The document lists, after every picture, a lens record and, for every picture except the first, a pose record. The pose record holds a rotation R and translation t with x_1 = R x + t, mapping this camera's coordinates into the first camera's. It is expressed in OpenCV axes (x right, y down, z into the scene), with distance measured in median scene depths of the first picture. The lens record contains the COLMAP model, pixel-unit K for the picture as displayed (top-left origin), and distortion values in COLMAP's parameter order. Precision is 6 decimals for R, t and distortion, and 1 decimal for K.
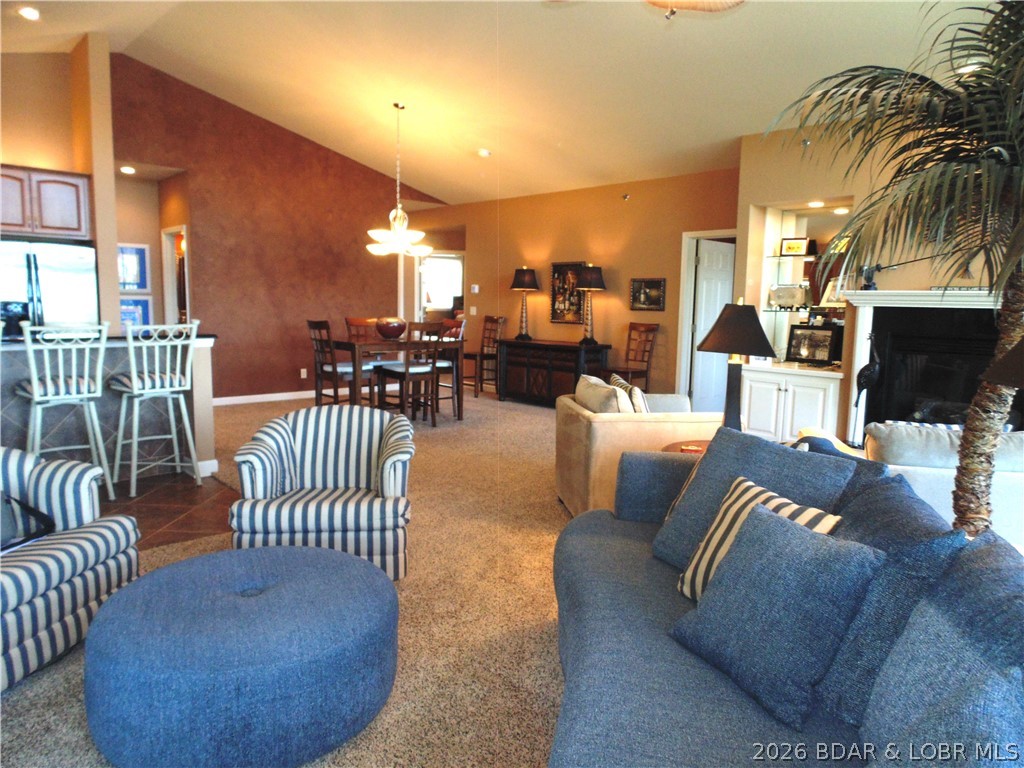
lens RADIAL K [[687.2, 0, 515.8], [0, 687.2, 385.1], [0, 0, 1]] dist [-0.018418, 0.002604]
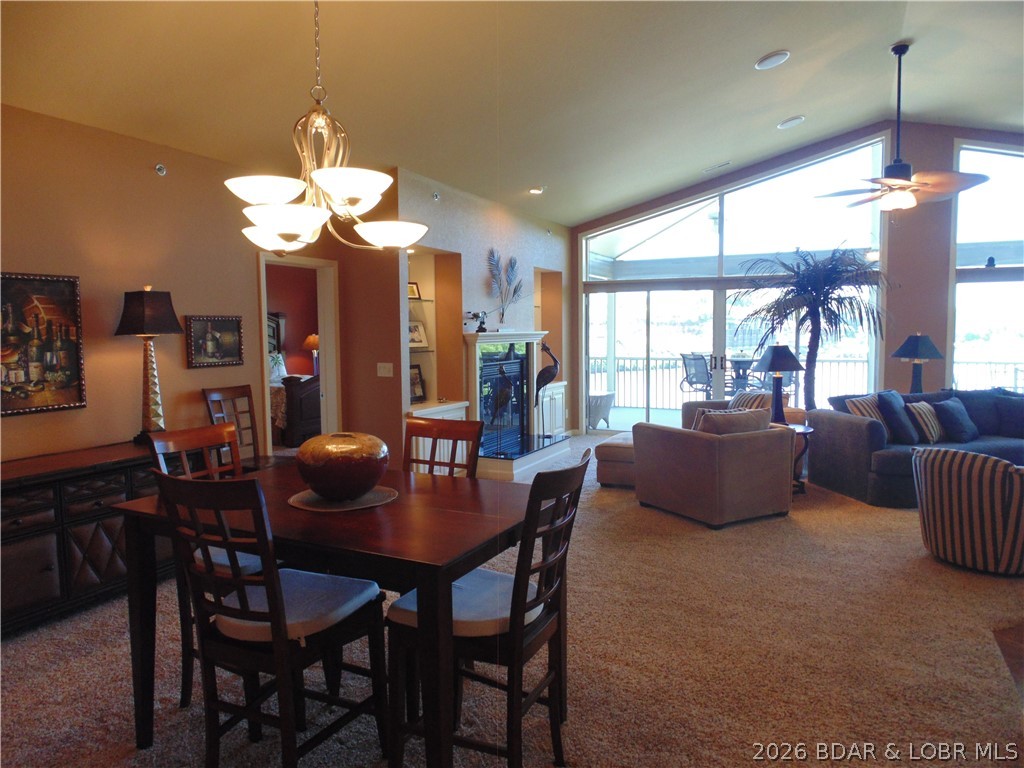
lens RADIAL K [[687.2, 0, 515.9], [0, 687.2, 386.2], [0, 0, 1]] dist [-0.018418, 0.002604]
pose [[-0.350169, -0.091376, 0.932219, -0.607725], [0.119123, 0.982805, 0.141081, -0.184178], [-0.929081, 0.160450, -0.333263, 1.203455]]
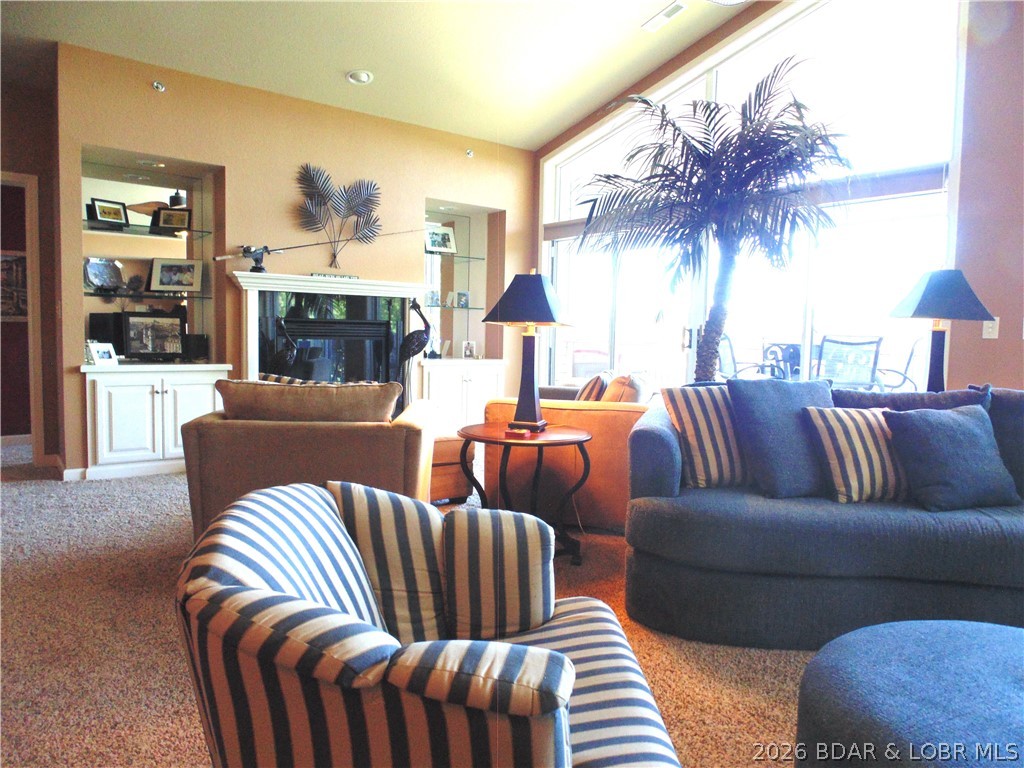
lens RADIAL K [[687.2, 0, 513.3], [0, 687.2, 381.2], [0, 0, 1]] dist [-0.018418, 0.002604]
pose [[0.090196, -0.087653, 0.992059, -0.348179], [0.103530, 0.991548, 0.078195, -0.024683], [-0.990528, 0.095655, 0.098509, 0.501518]]
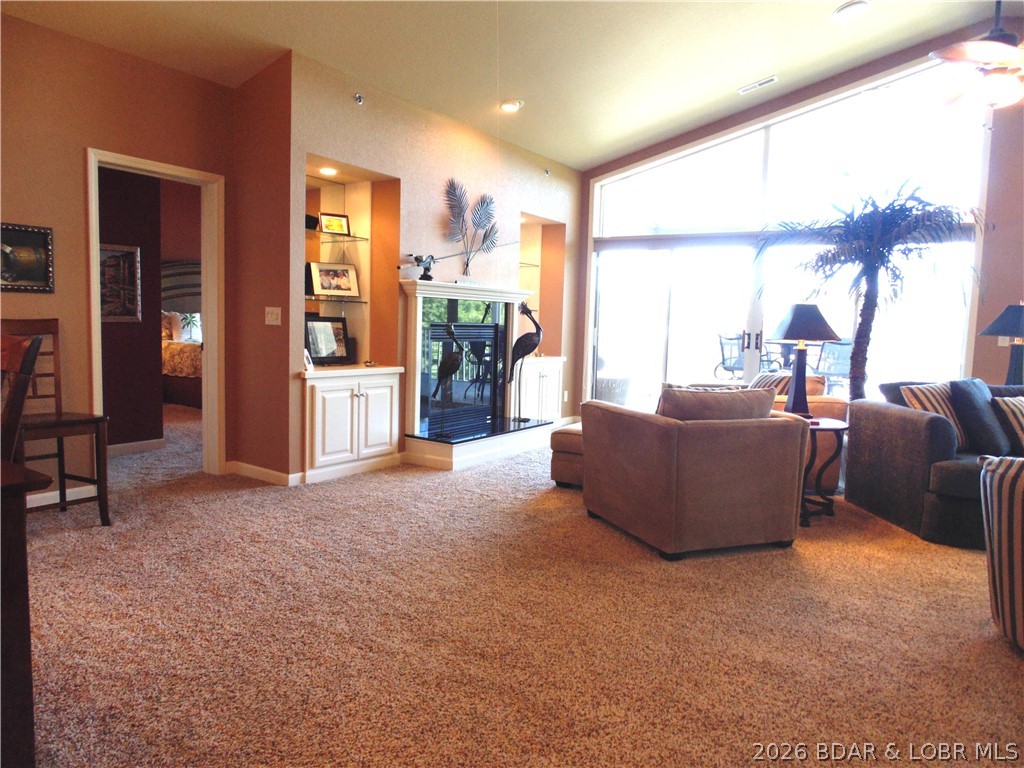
lens RADIAL K [[687.2, 0, 515.7], [0, 687.2, 383.7], [0, 0, 1]] dist [-0.018418, 0.002604]
pose [[-0.224724, -0.112478, 0.967909, -0.437842], [0.085863, 0.987166, 0.134651, -0.099139], [-0.970632, 0.113367, -0.212182, 0.962208]]
